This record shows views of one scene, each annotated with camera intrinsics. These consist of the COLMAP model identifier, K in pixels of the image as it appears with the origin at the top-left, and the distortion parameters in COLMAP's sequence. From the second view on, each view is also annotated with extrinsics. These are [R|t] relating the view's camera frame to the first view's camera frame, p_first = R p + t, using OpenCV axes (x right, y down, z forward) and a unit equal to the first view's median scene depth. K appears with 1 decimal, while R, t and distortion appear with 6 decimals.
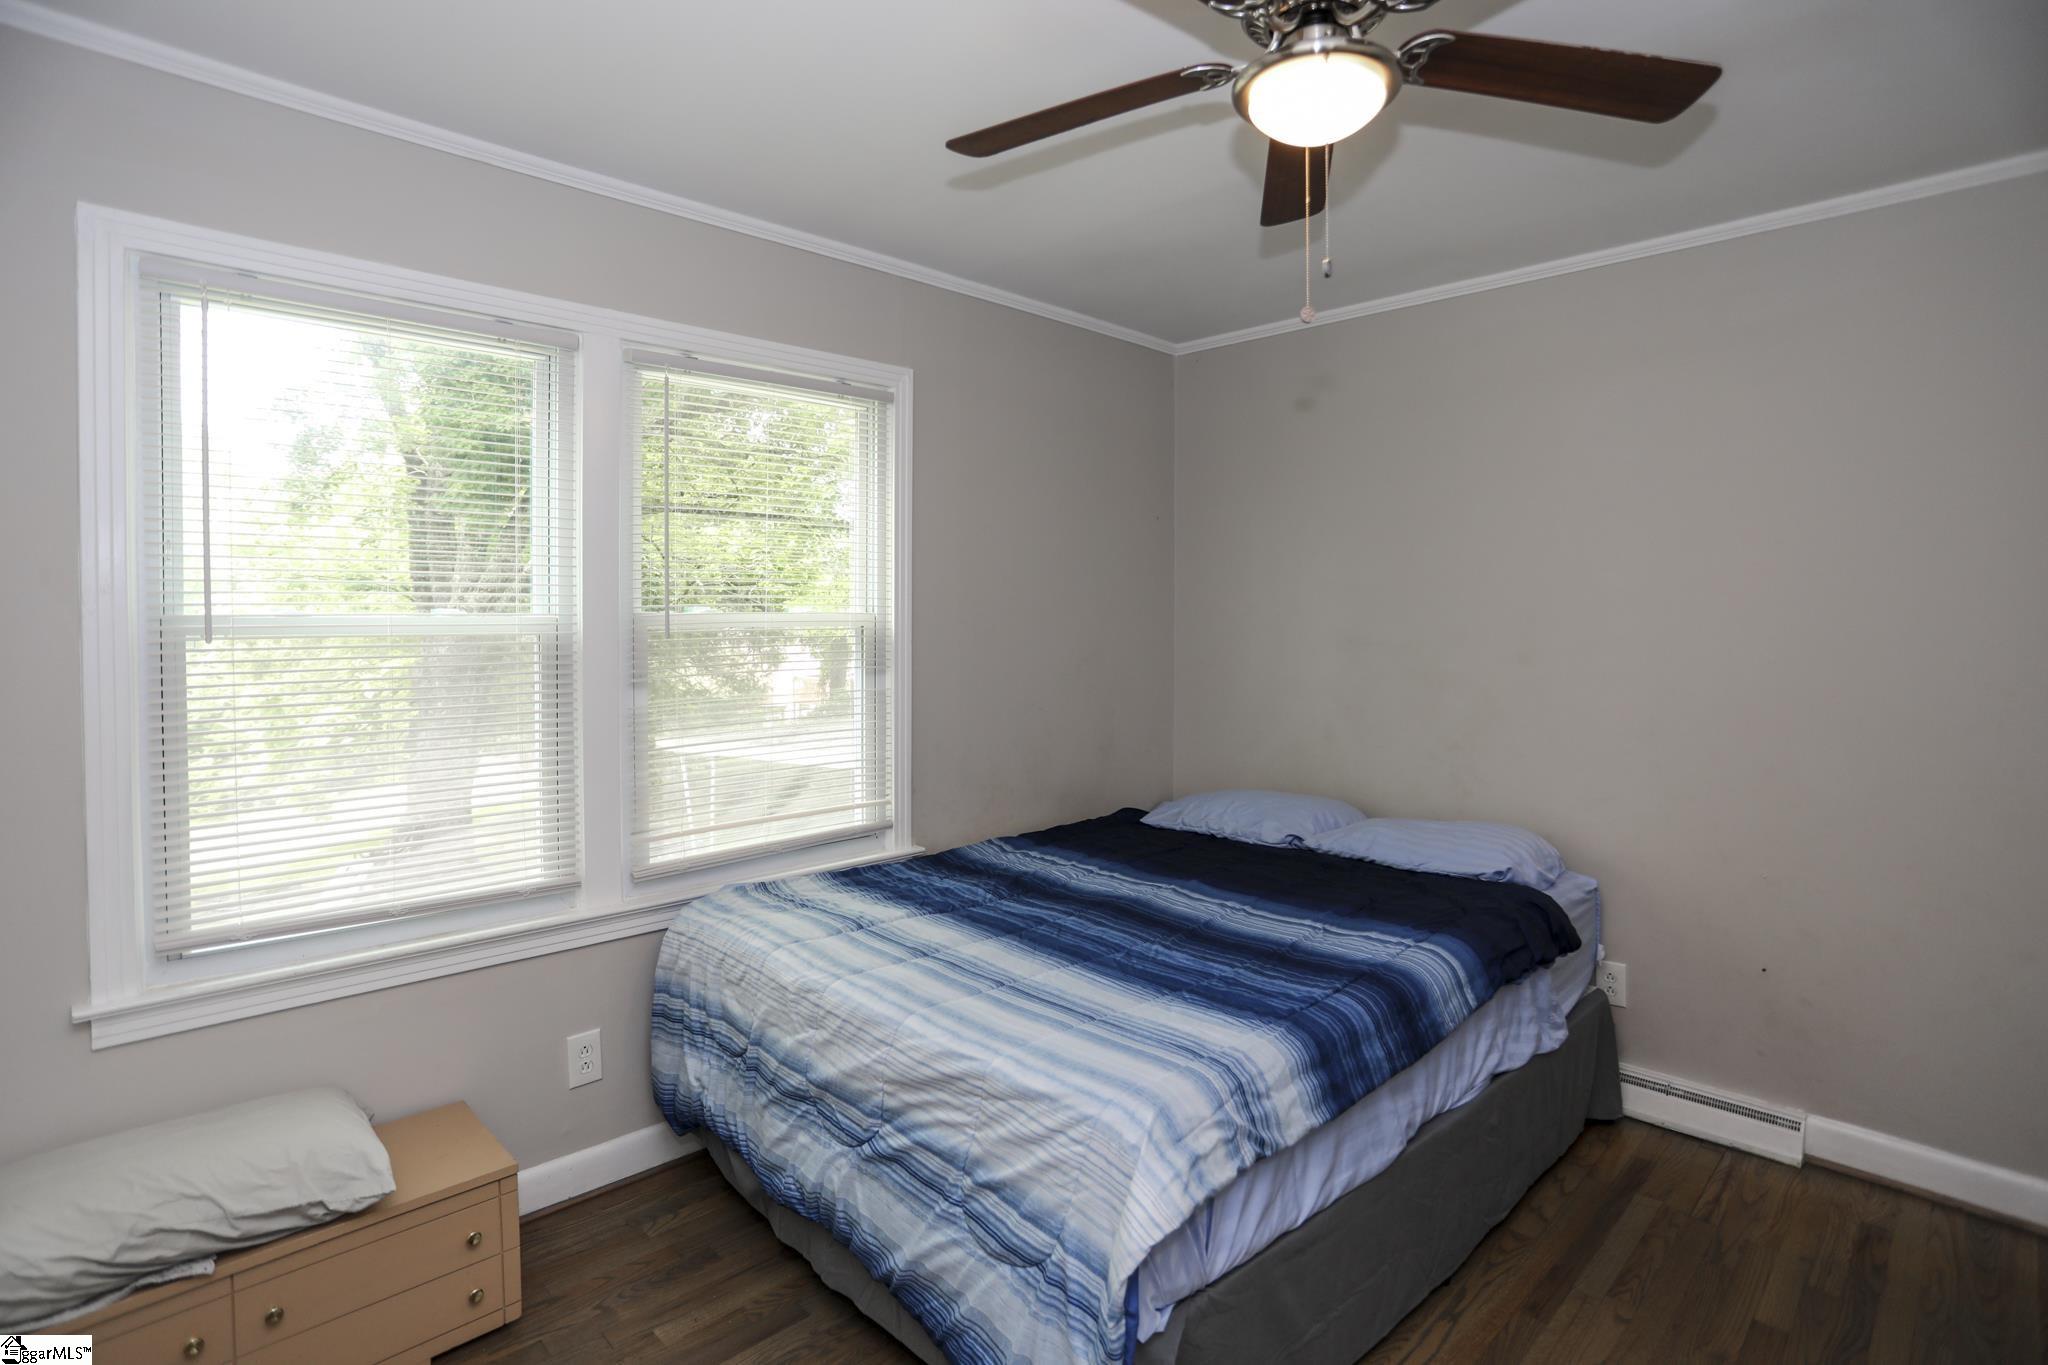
lens RADIAL K [[1026.2, 0, 1023.2], [0, 1026.2, 623.2], [0, 0, 1]] dist [-0.042368, 0.000548]
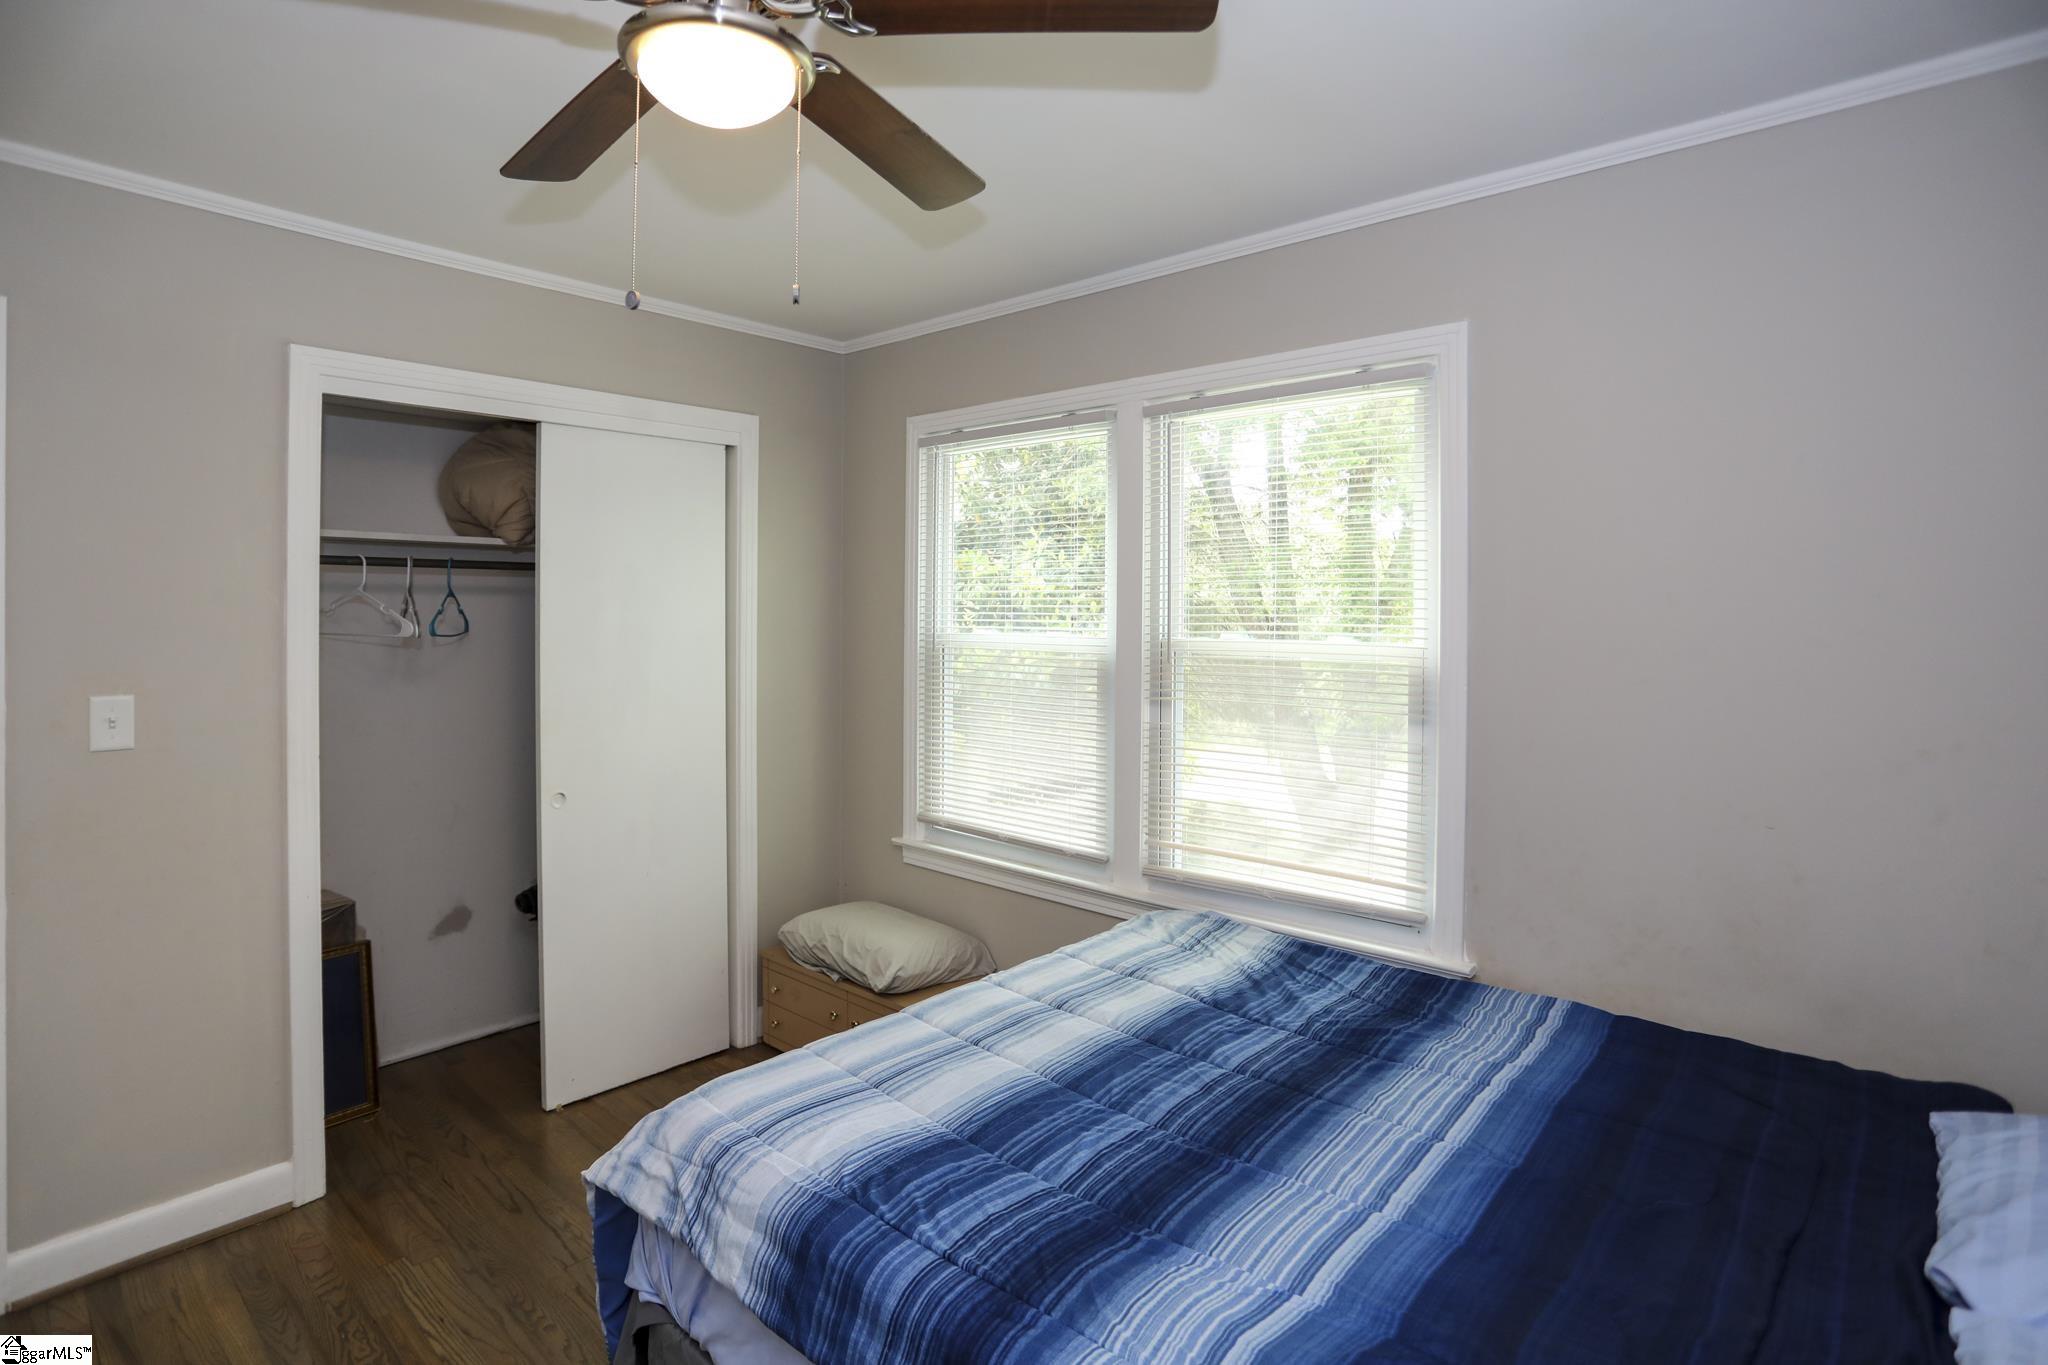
lens RADIAL K [[1026.2, 0, 1023.2], [0, 1026.2, 623.2], [0, 0, 1]] dist [-0.042368, 0.000548]
pose [[0.073207, 0.015161, -0.997202, 0.798557], [-0.015982, 0.999774, 0.014027, -0.045033], [0.997189, 0.014910, 0.073433, 0.835171]]
